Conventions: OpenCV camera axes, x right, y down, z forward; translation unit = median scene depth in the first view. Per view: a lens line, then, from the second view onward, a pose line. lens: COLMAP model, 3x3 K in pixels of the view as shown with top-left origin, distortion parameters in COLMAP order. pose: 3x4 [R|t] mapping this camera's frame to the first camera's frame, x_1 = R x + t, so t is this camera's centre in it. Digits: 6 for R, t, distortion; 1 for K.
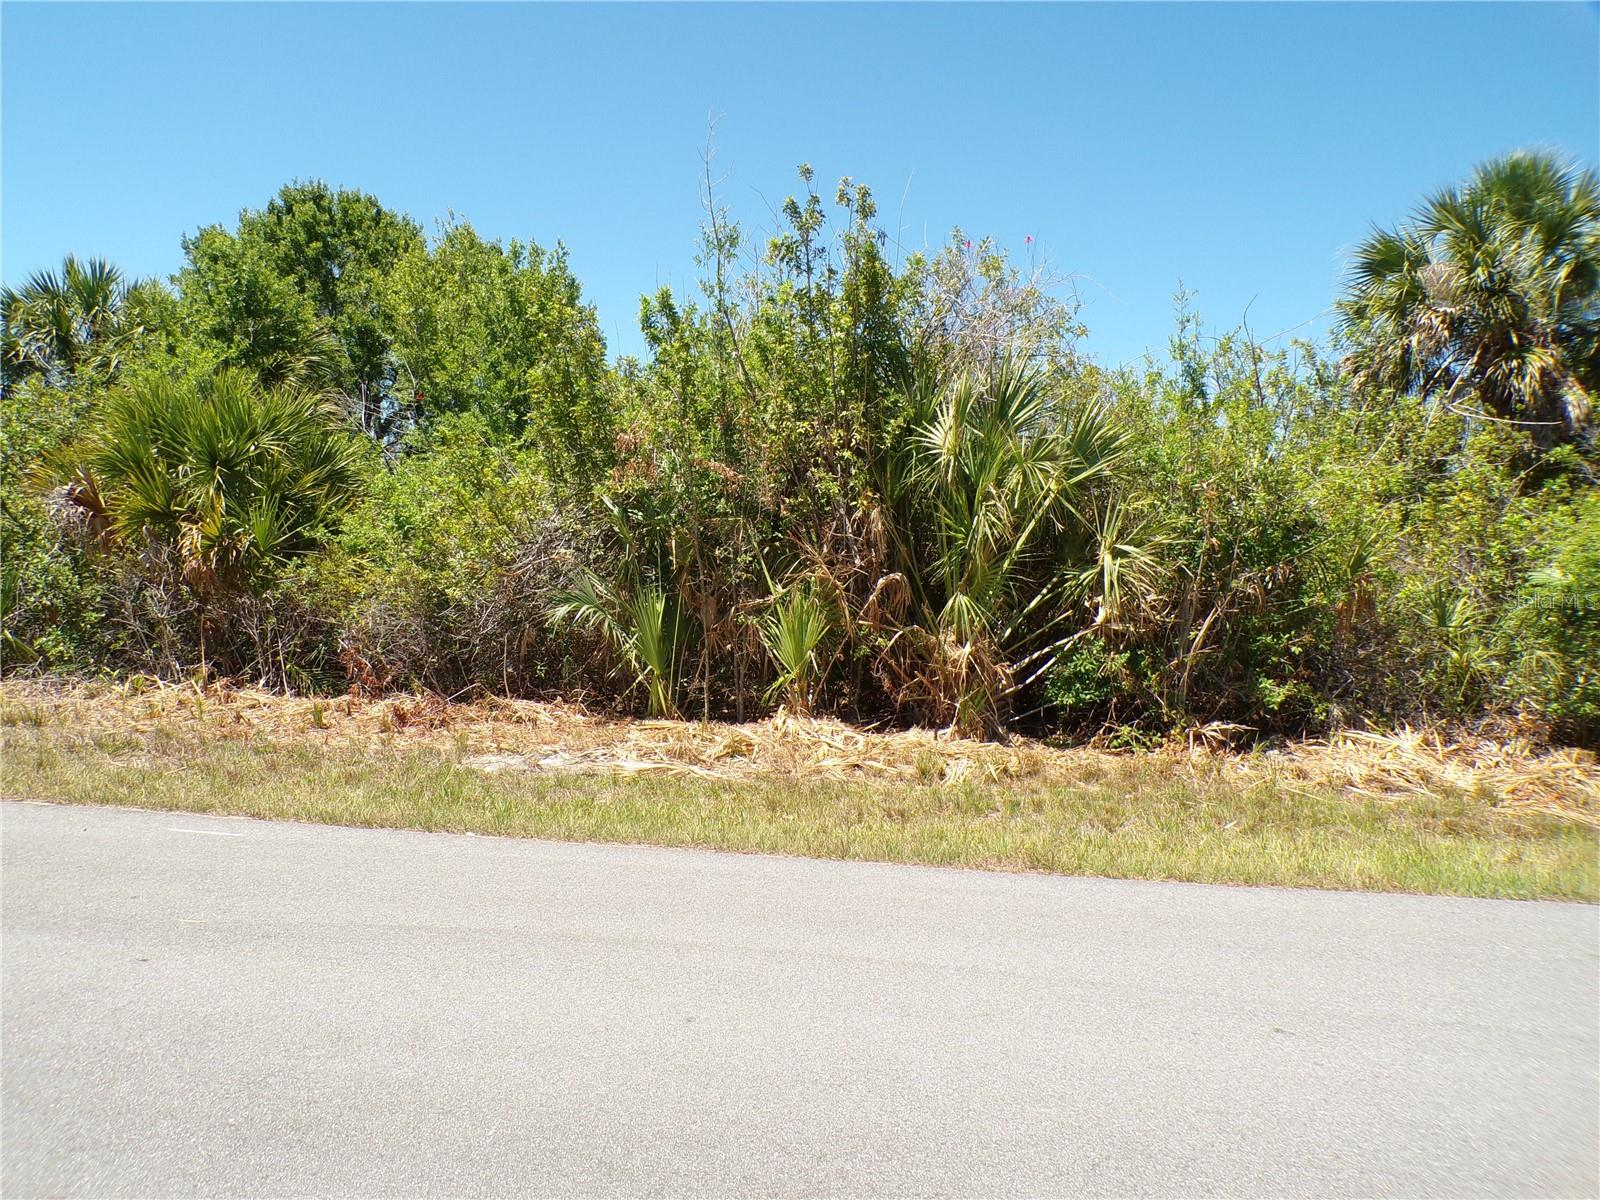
lens RADIAL K [[1113.8, 0, 798.8], [0, 1113.8, 597.4], [0, 0, 1]] dist [0.003709, 0.001381]
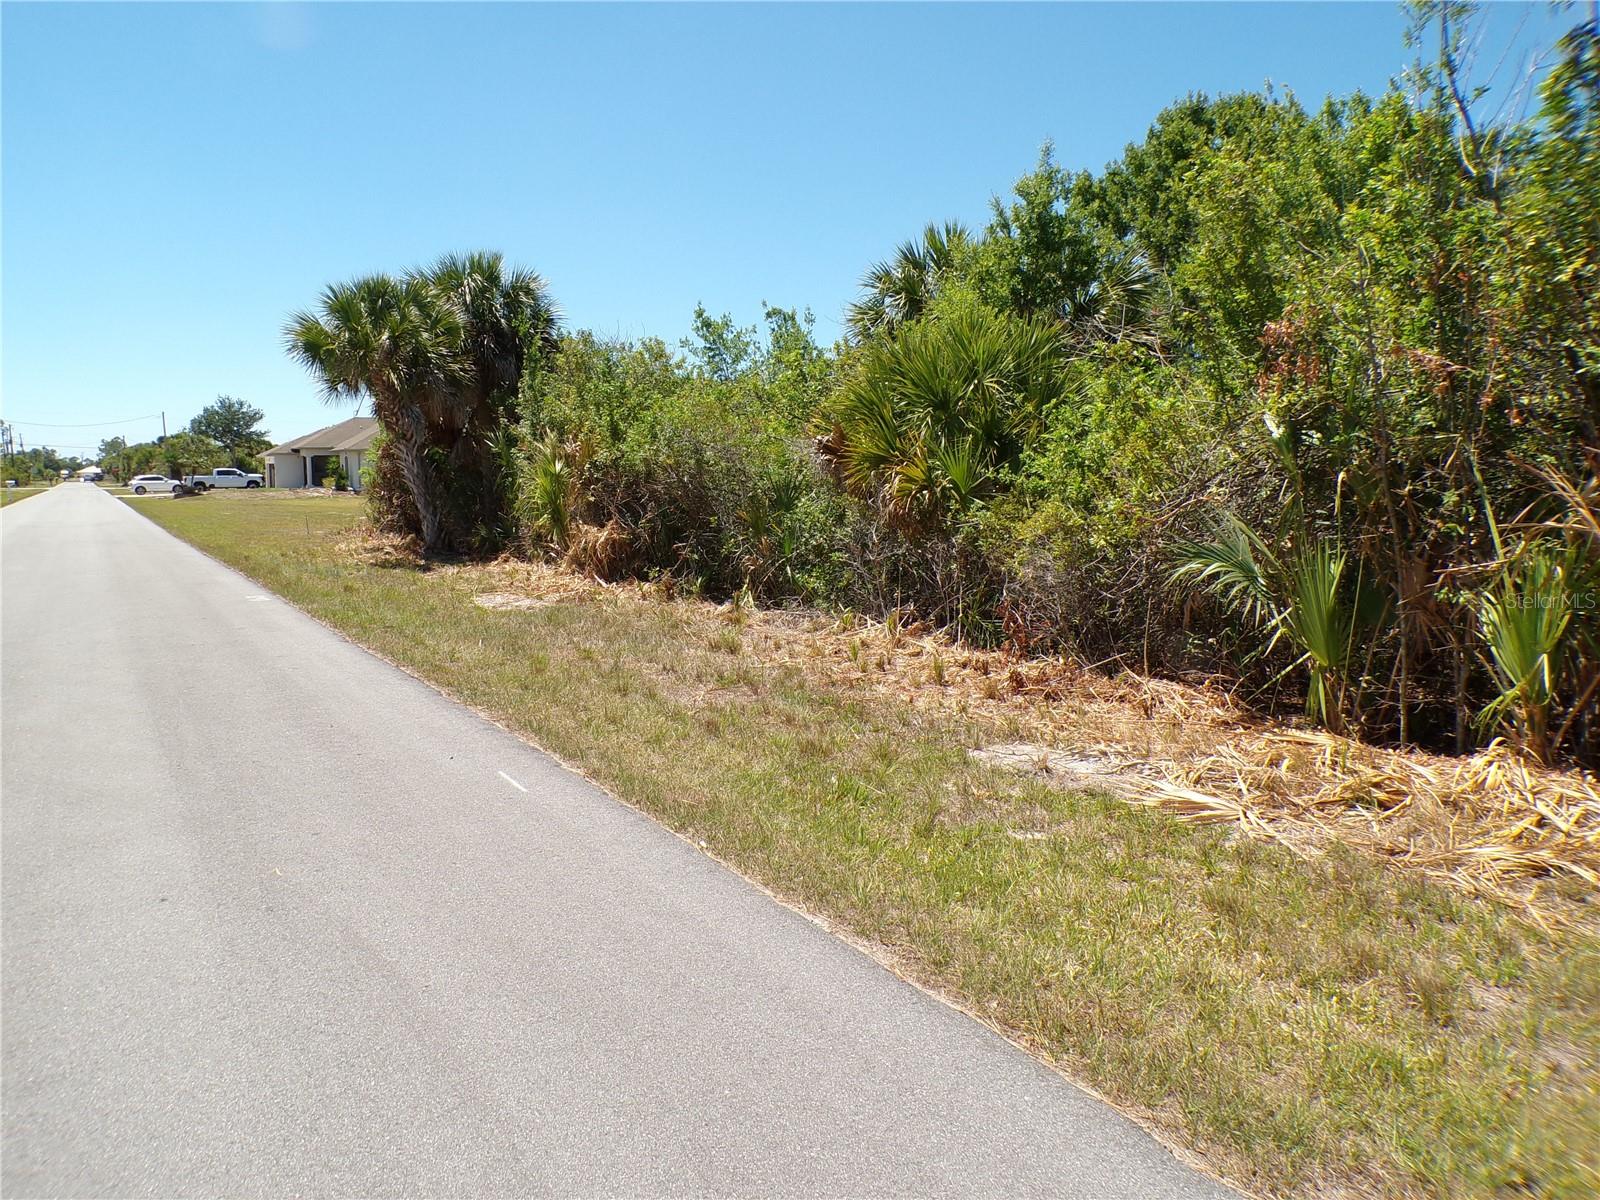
lens RADIAL K [[1121.8, 0, 782.3], [0, 1121.8, 595.8], [0, 0, 1]] dist [-0.007193, 0.006360]
pose [[0.640231, 0.060734, -0.765778, 0.189008], [-0.024576, 0.997979, 0.058603, -0.007267], [0.767789, -0.018700, 0.640430, 0.290791]]
